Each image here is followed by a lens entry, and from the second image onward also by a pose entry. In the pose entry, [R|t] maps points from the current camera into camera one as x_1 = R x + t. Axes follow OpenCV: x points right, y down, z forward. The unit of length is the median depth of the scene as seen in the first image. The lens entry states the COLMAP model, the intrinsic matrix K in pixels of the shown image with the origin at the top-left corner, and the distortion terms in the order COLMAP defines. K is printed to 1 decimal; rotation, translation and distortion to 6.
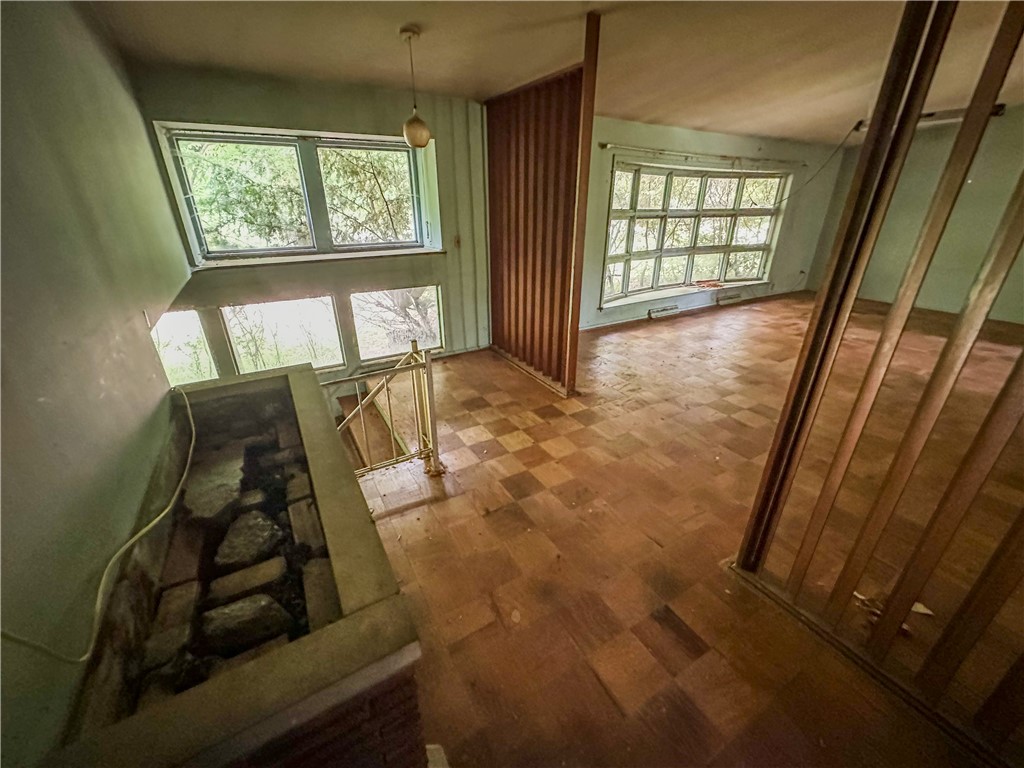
lens RADIAL K [[406.7, 0, 508.0], [0, 406.7, 383.0], [0, 0, 1]] dist [0.000091, -0.000053]
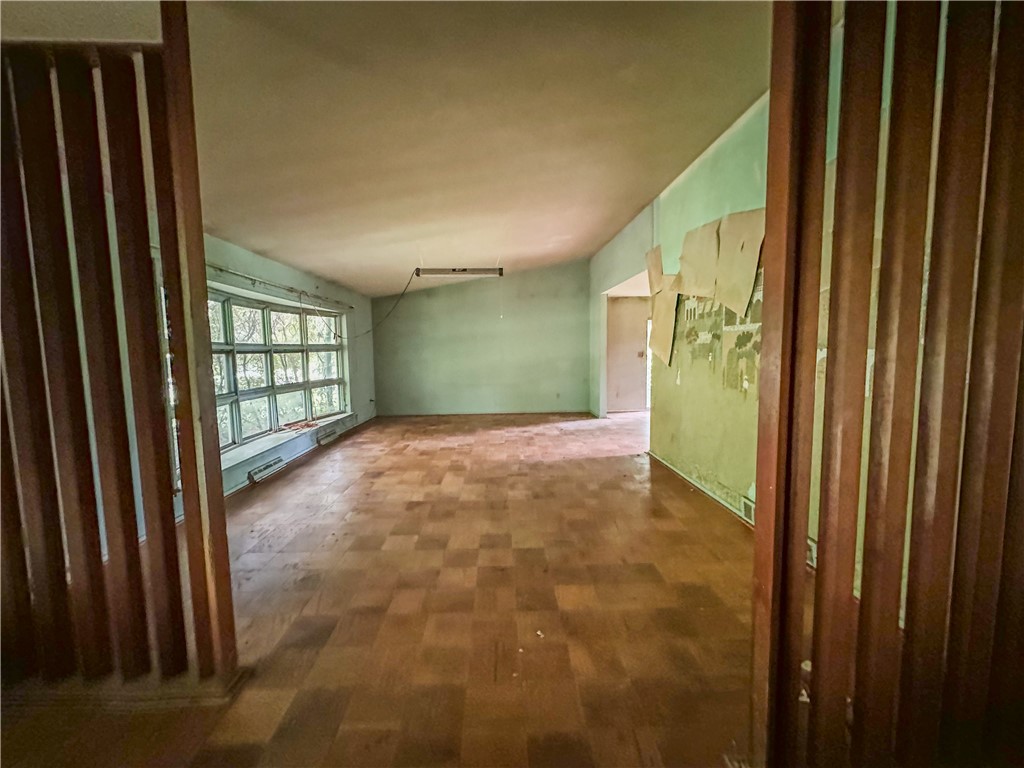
lens RADIAL K [[406.7, 0, 508.0], [0, 406.7, 383.0], [0, 0, 1]] dist [0.000091, -0.000053]
pose [[0.472933, -0.080141, 0.877446, -0.042419], [0.373899, 0.919996, -0.117500, -0.067614], [-0.797831, 0.383646, 0.465061, 0.242712]]
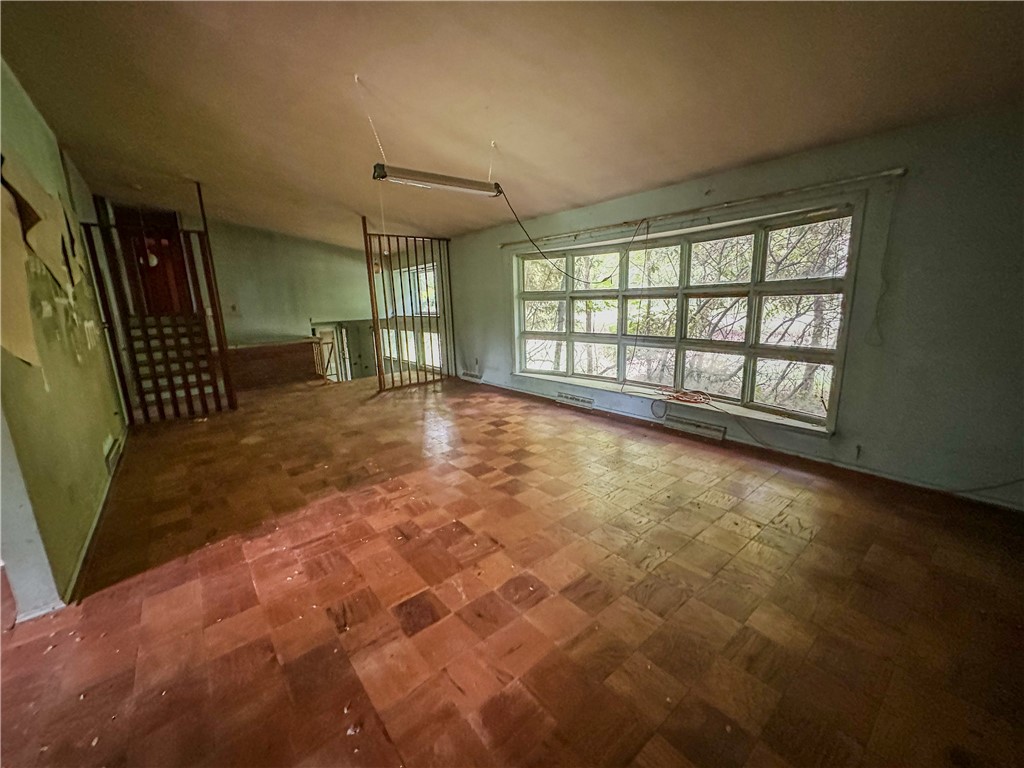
lens RADIAL K [[406.7, 0, 508.0], [0, 406.7, 383.0], [0, 0, 1]] dist [0.000091, -0.000053]
pose [[0.161988, 0.197666, -0.966793, 1.148397], [-0.369750, 0.920514, 0.126251, -0.257688], [0.914901, 0.337021, 0.222200, 0.641981]]
